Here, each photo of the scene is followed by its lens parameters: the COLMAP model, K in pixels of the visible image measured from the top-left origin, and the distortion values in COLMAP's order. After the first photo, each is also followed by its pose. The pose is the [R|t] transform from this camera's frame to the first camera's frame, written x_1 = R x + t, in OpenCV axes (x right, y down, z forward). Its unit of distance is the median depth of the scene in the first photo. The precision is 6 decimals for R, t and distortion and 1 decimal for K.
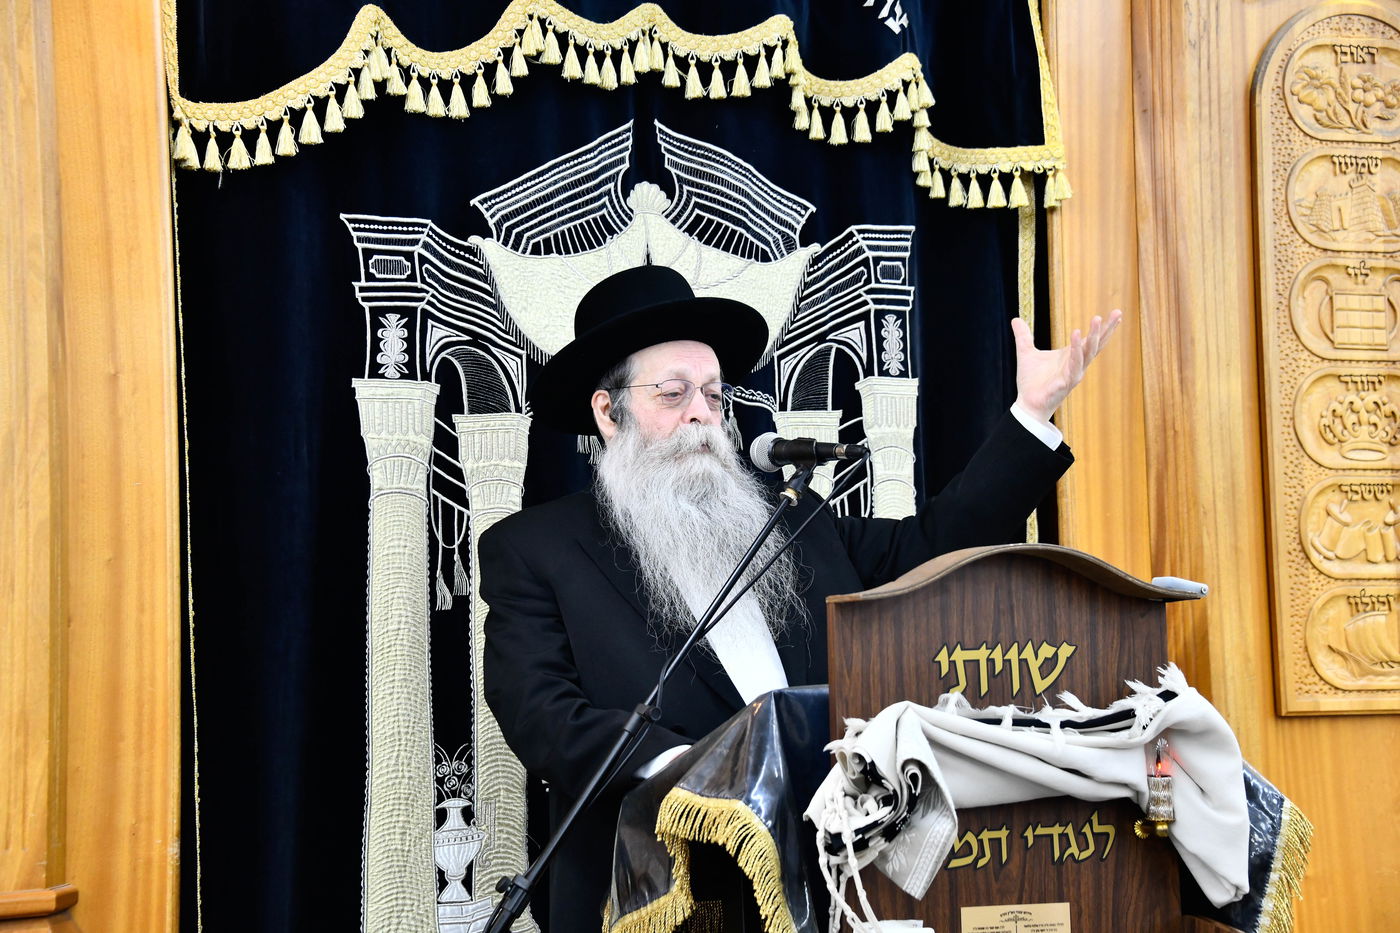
lens RADIAL K [[2856.7, 0, 702.5], [0, 2856.7, 483.3], [0, 0, 1]] dist [0.562472, 0.320024]
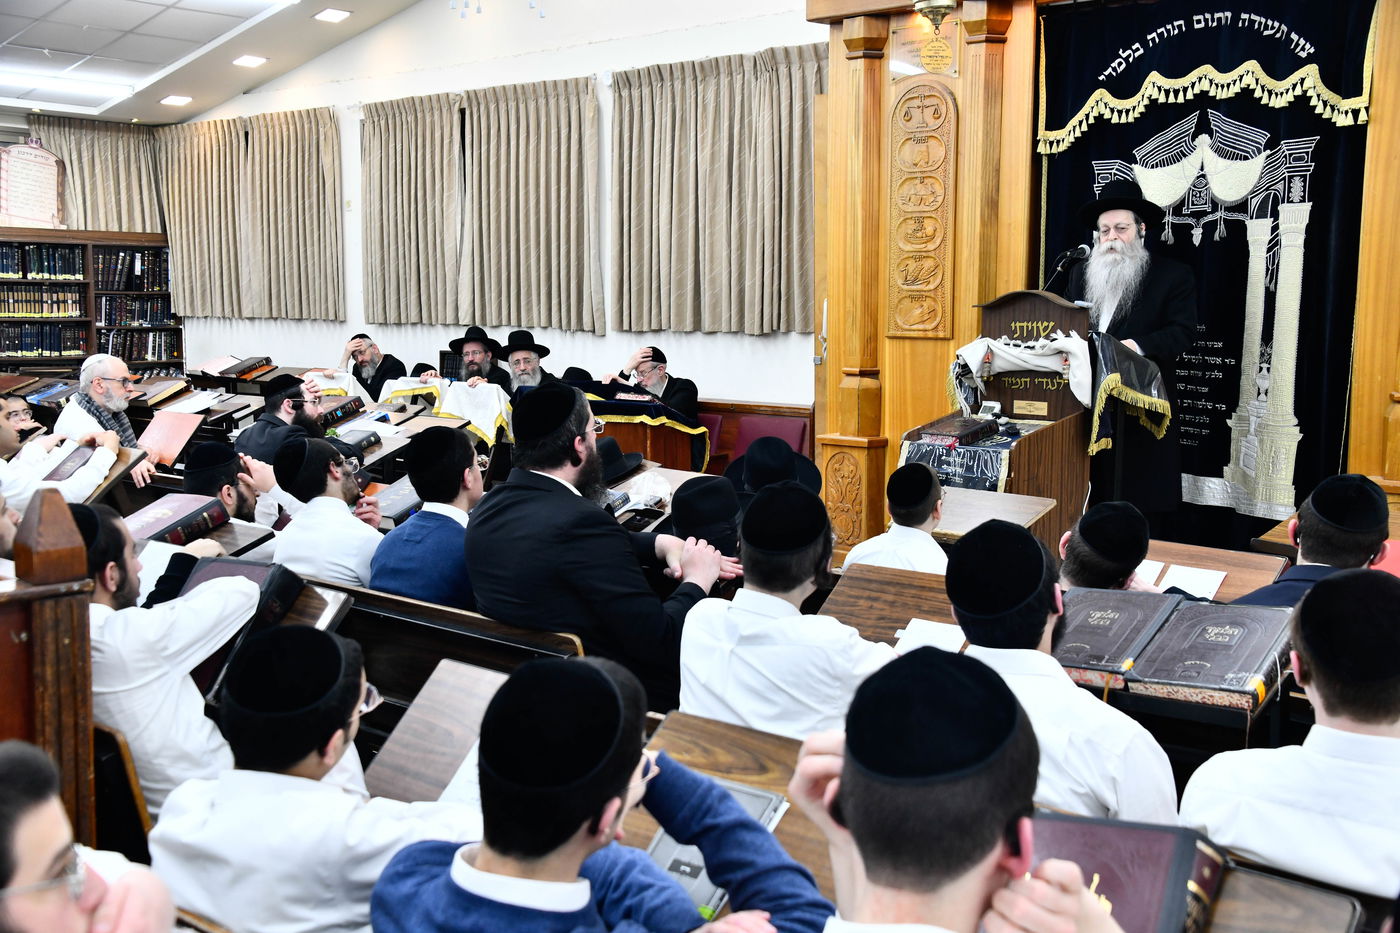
lens RADIAL K [[1689.4, 0, 693.7], [0, 1689.4, 491.2], [0, 0, 1]] dist [0.029181, 0.409764]
pose [[0.294026, 0.144726, -0.944777, 1.427298], [0.059641, 0.983765, 0.169260, -0.078442], [0.953935, -0.106114, 0.280621, 0.080002]]
